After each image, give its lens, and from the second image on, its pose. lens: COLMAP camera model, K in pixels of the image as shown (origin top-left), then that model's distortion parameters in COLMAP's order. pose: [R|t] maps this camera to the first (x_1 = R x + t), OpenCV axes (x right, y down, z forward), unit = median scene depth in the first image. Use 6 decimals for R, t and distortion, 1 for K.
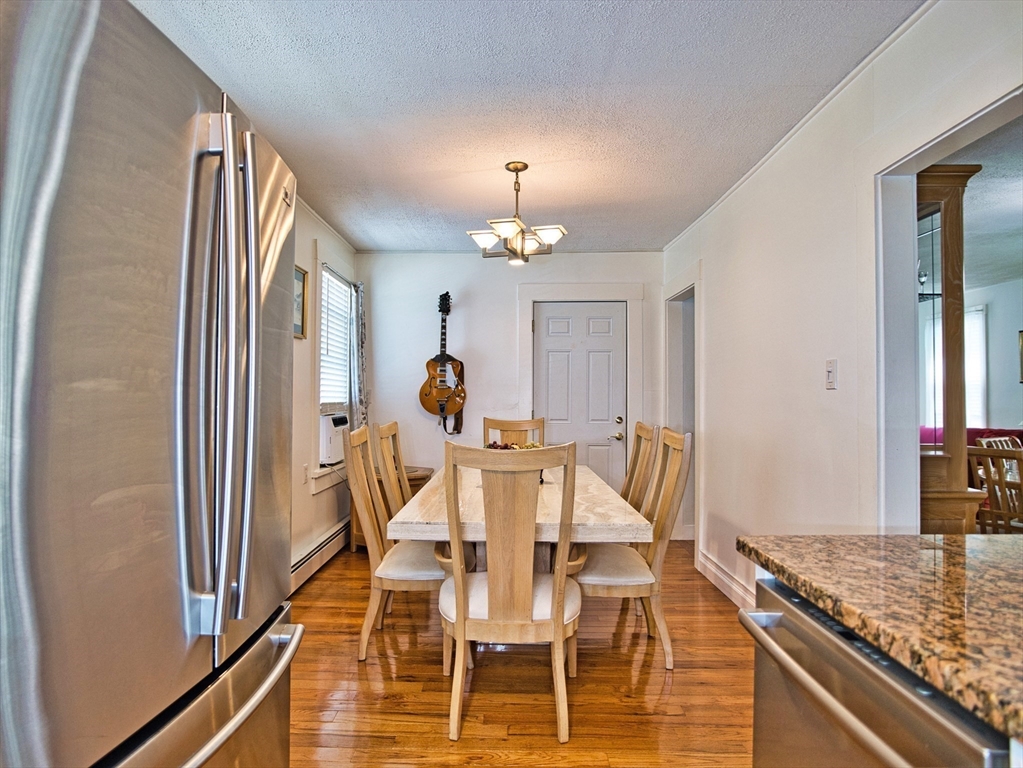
lens RADIAL K [[609.1, 0, 508.0], [0, 609.1, 390.9], [0, 0, 1]] dist [-0.042125, 0.024276]
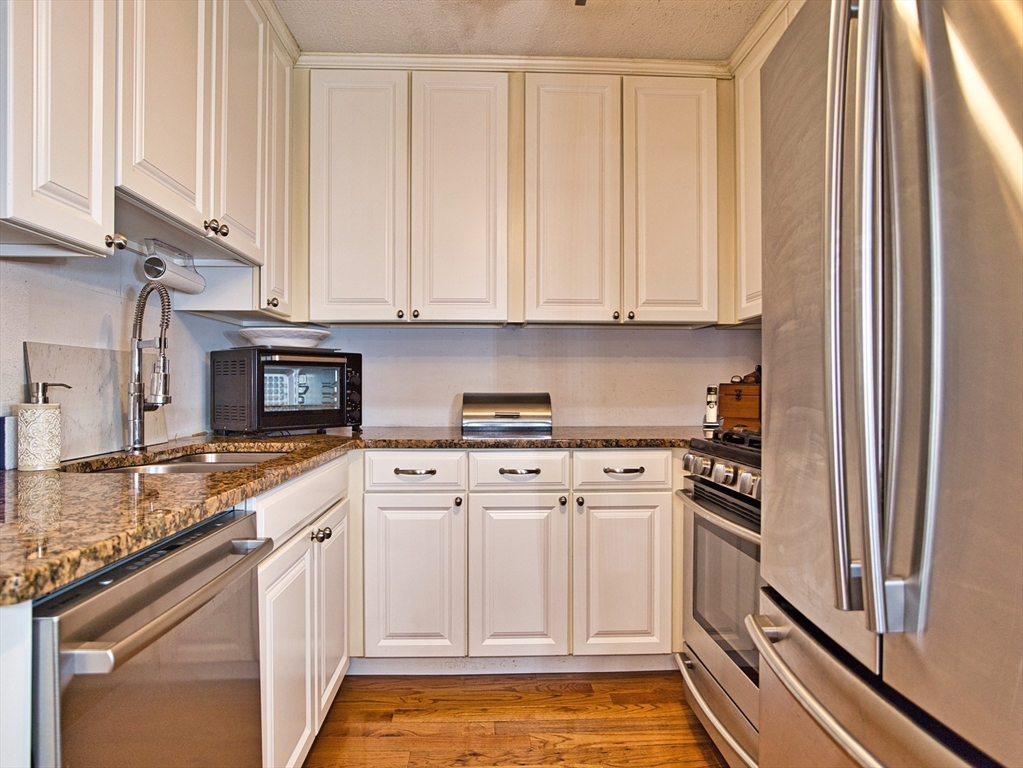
lens RADIAL K [[609.1, 0, 508.0], [0, 609.1, 390.9], [0, 0, 1]] dist [-0.042125, 0.024276]
pose [[-0.999067, -0.003581, -0.043048, 0.012161], [-0.003250, 0.999965, -0.007762, 0.134485], [0.043074, -0.007614, -0.999043, 2.113498]]
